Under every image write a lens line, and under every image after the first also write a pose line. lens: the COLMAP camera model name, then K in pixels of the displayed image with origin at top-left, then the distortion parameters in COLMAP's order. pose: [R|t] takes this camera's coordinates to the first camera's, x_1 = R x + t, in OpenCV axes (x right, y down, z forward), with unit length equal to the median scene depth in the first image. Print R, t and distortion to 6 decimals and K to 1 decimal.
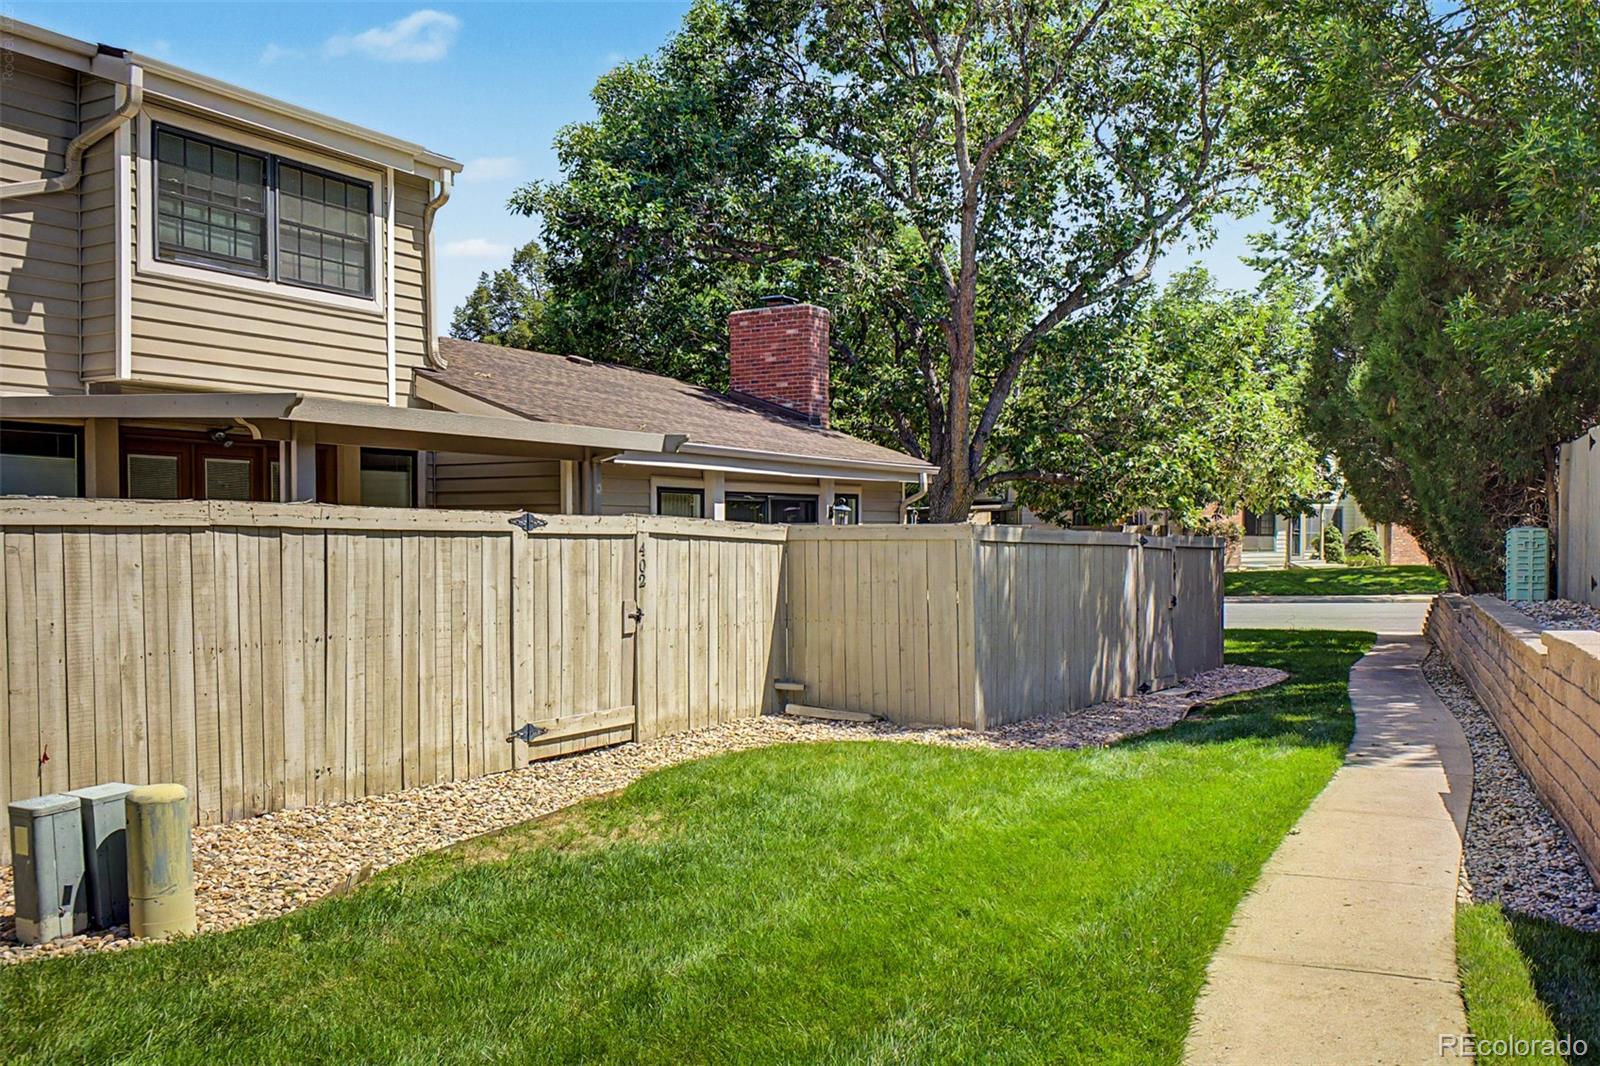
lens RADIAL K [[1387.6, 0, 800.0], [0, 1387.6, 533.0], [0, 0, 1]] dist [0.000276, -0.000153]
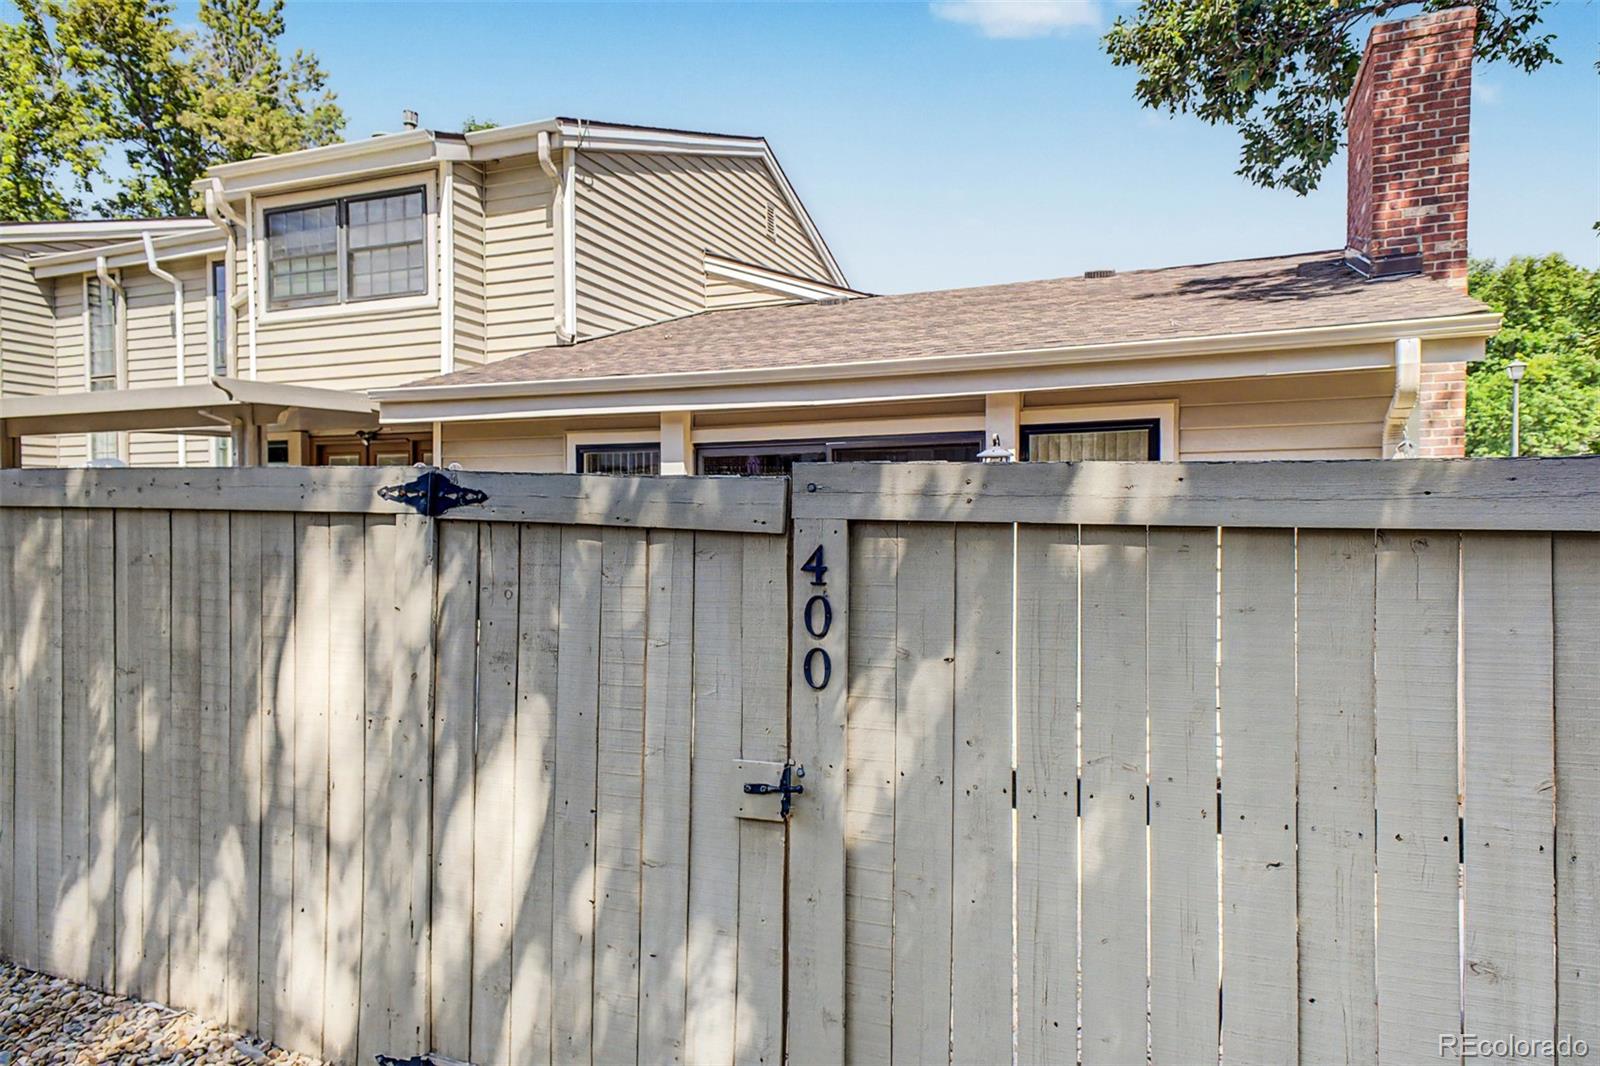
lens RADIAL K [[974.9, 0, 800.0], [0, 974.9, 533.0], [0, 0, 1]] dist [0.022294, 0.000230]
pose [[0.134953, 0.006734, -0.990829, 0.449292], [-0.003426, 0.999974, 0.006330, 0.009656], [0.990846, 0.002540, 0.134972, 1.107172]]
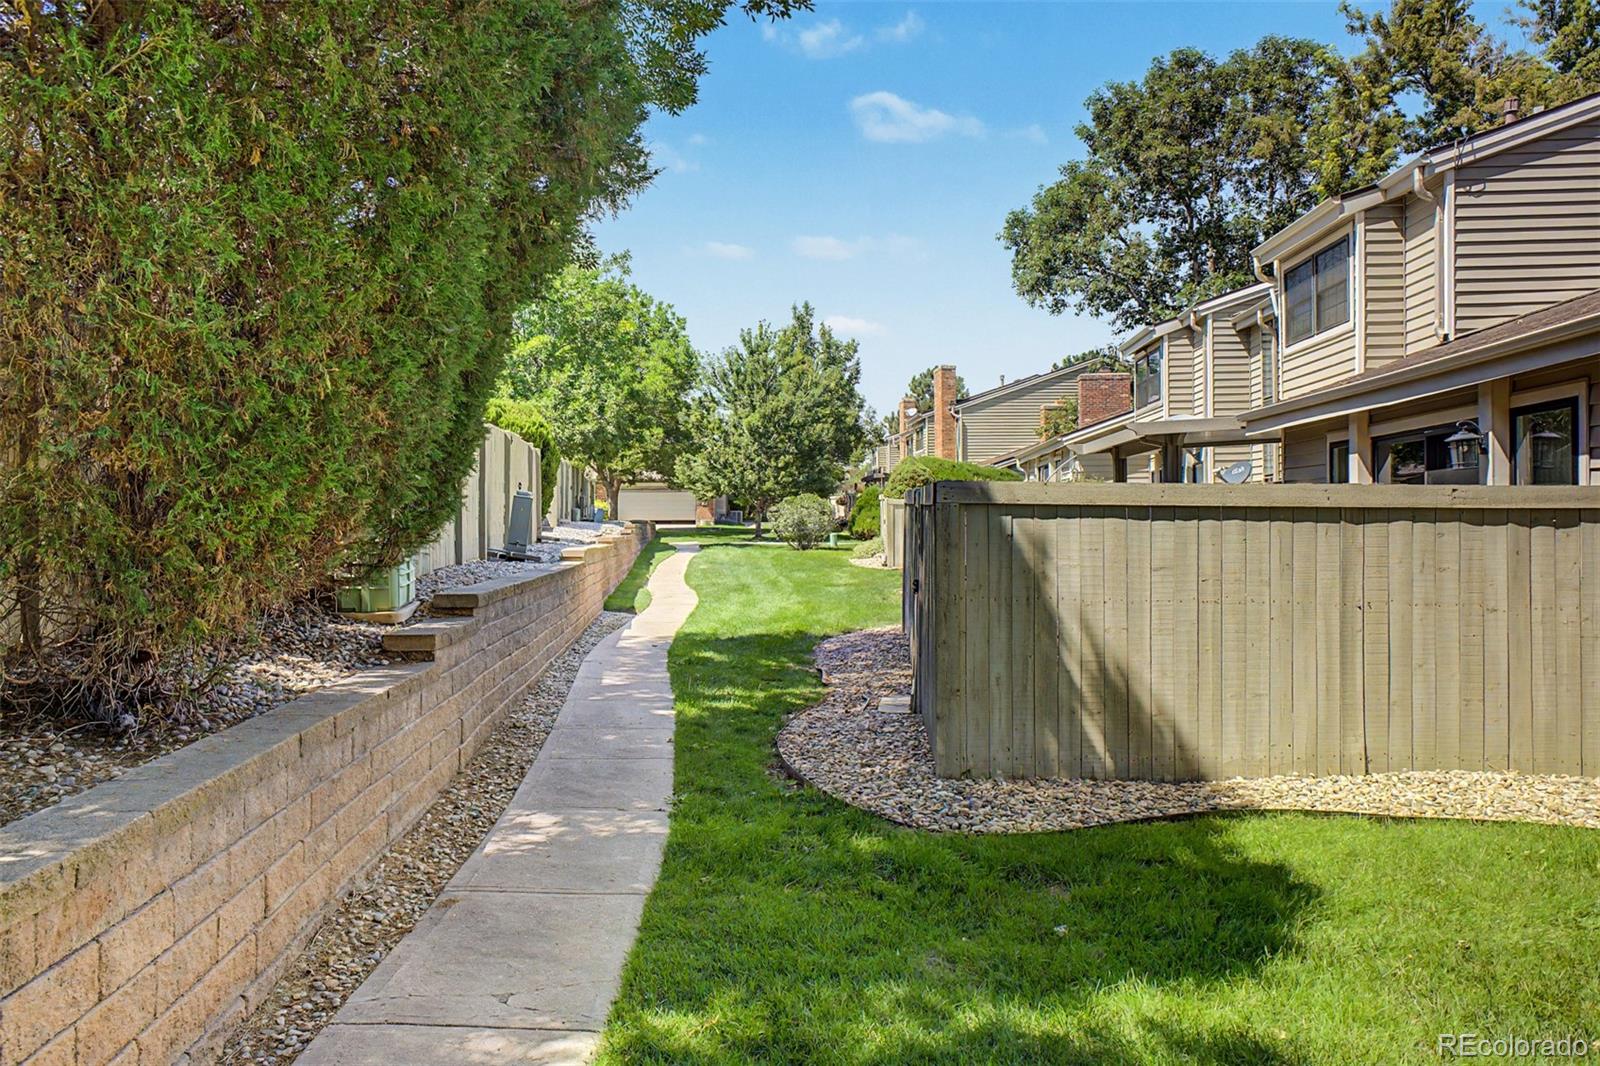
lens RADIAL K [[1168.7, 0, 800.0], [0, 1168.7, 533.0], [0, 0, 1]] dist [-0.003043, 0.001835]
pose [[-0.889739, 0.019072, -0.456070, 0.639169], [0.016437, 0.999817, 0.009743, 0.016386], [0.456173, 0.001172, -0.889890, 1.648206]]
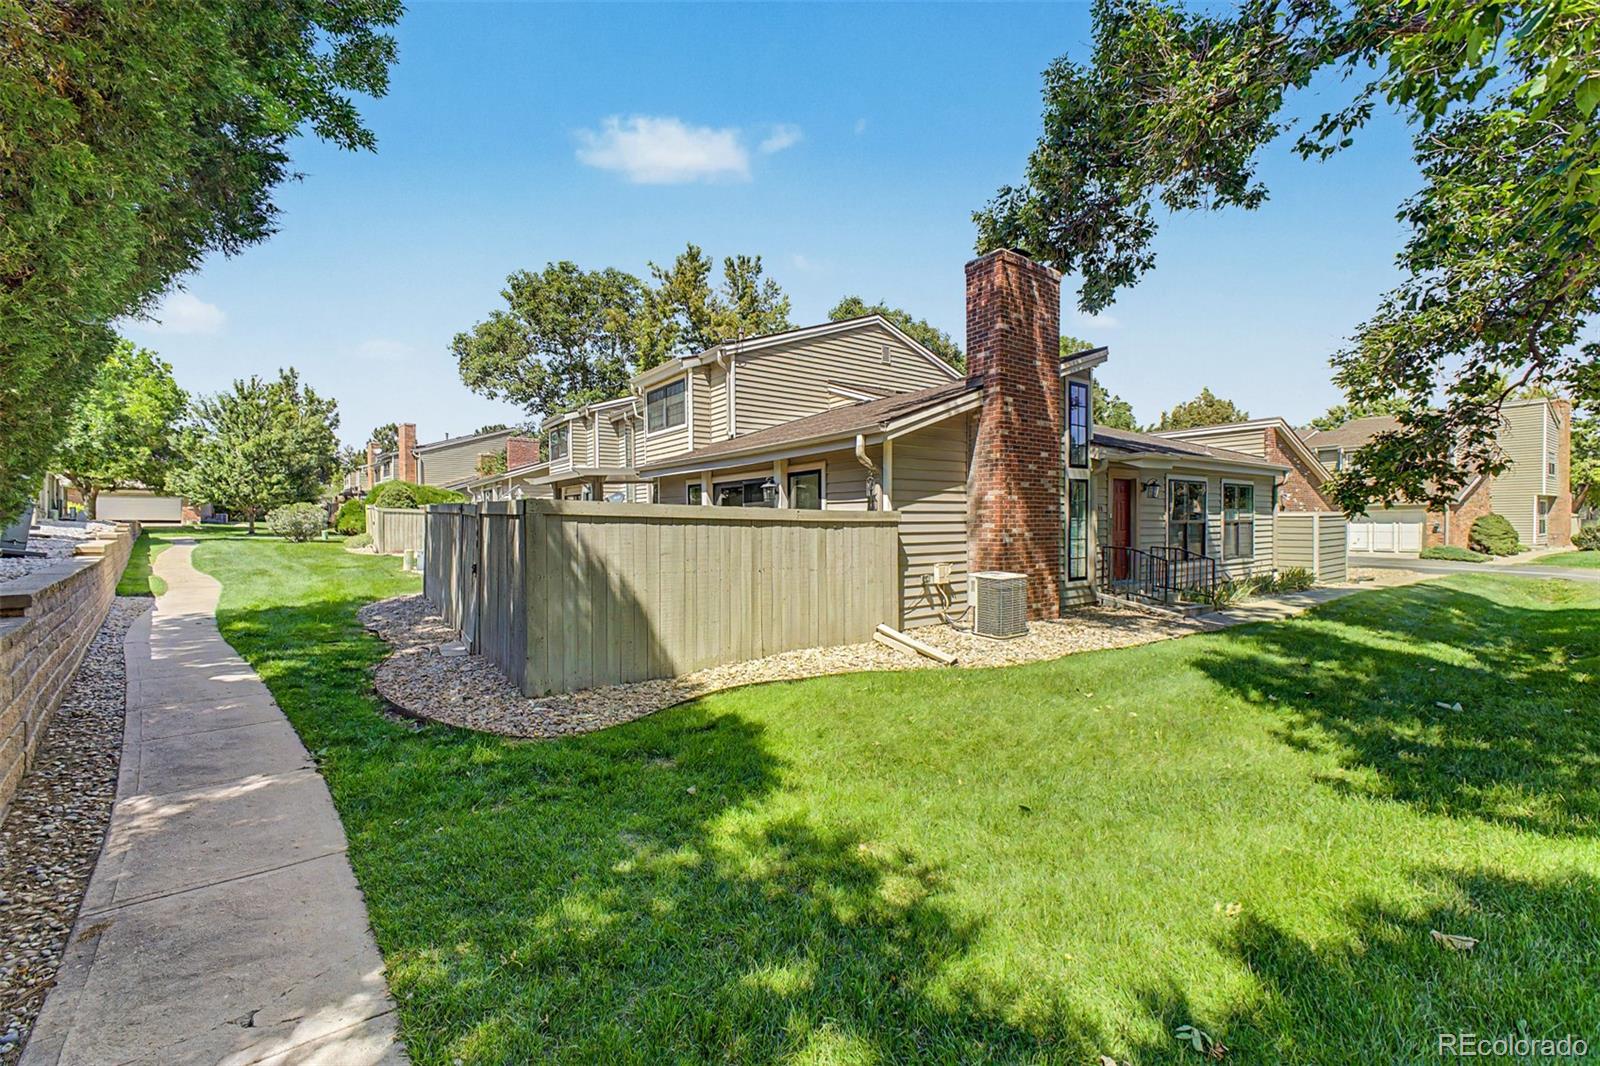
lens RADIAL K [[628.4, 0, 800.0], [0, 628.4, 533.0], [0, 0, 1]] dist [0.024635, -0.009091]
pose [[-0.398550, 0.022187, -0.916878, 0.654532], [0.005458, 0.999747, 0.021819, 0.014522], [0.917130, 0.003692, -0.398570, 1.564745]]
